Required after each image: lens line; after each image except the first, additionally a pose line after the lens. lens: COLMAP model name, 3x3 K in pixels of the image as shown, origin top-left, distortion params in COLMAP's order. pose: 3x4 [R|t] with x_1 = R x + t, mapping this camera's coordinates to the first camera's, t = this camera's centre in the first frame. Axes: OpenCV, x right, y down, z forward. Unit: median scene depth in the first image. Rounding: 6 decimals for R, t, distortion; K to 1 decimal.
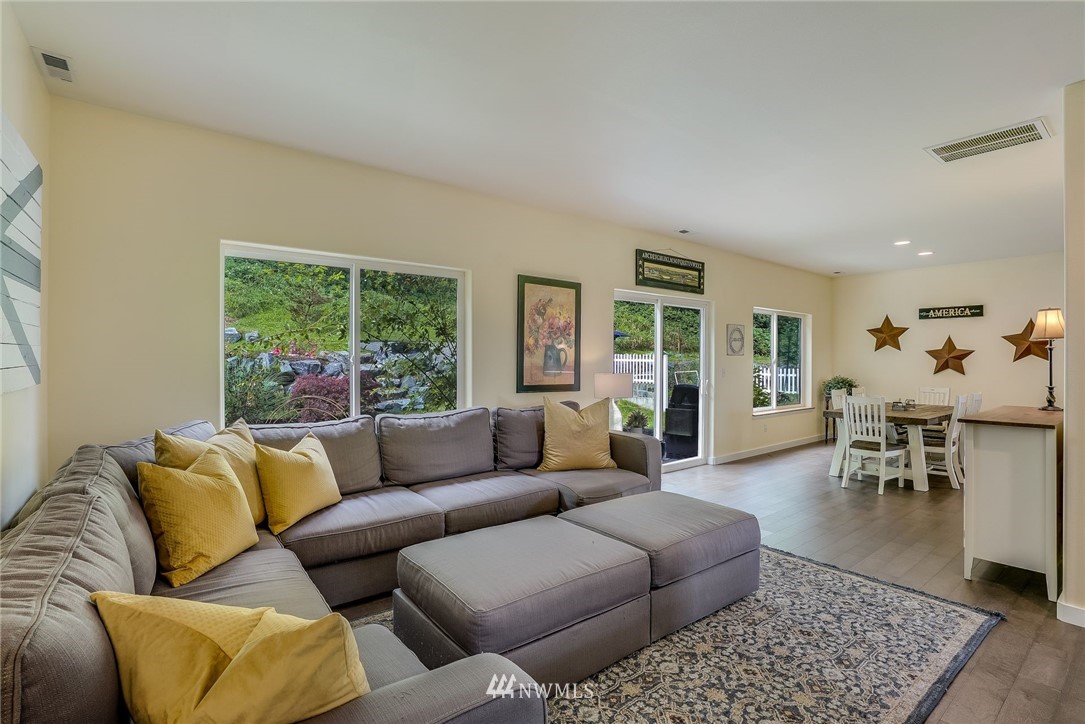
lens RADIAL K [[501.4, 0, 542.5], [0, 501.4, 362.0], [0, 0, 1]] dist [-0.054104, 0.020387]
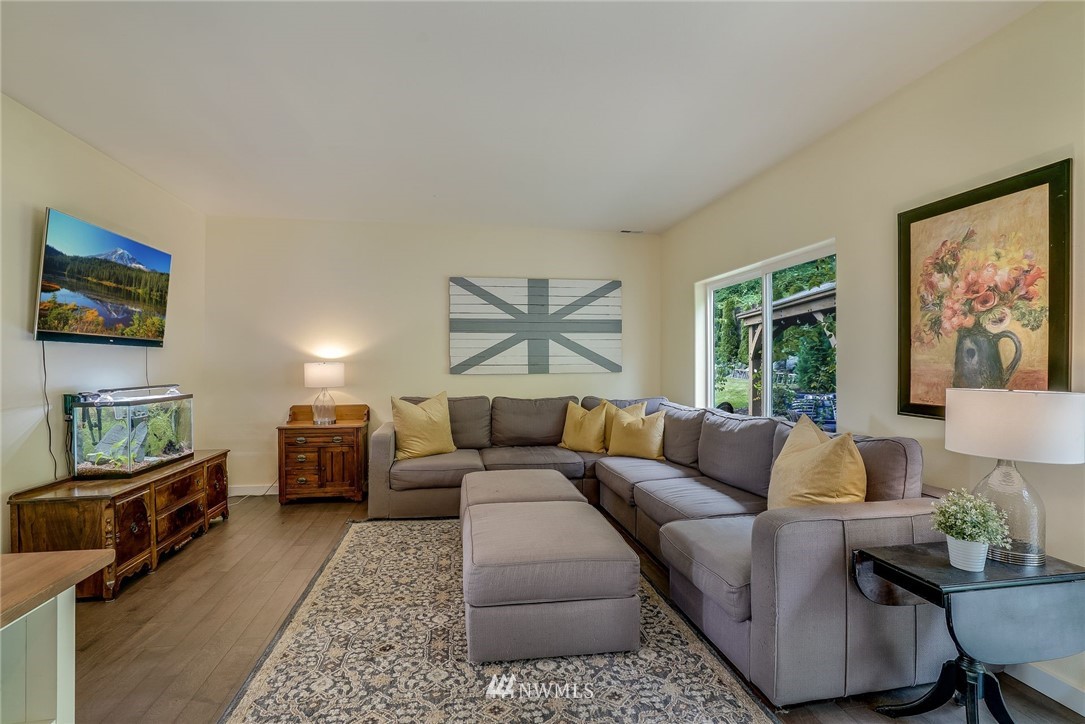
lens RADIAL K [[515.0, 0, 542.5], [0, 515.0, 362.0], [0, 0, 1]] dist [-0.058609, 0.021763]
pose [[-0.468108, -0.008876, -0.883627, 0.913652], [-0.009237, 0.999944, -0.005151, 0.008816], [0.883623, 0.005750, -0.468164, 1.244745]]
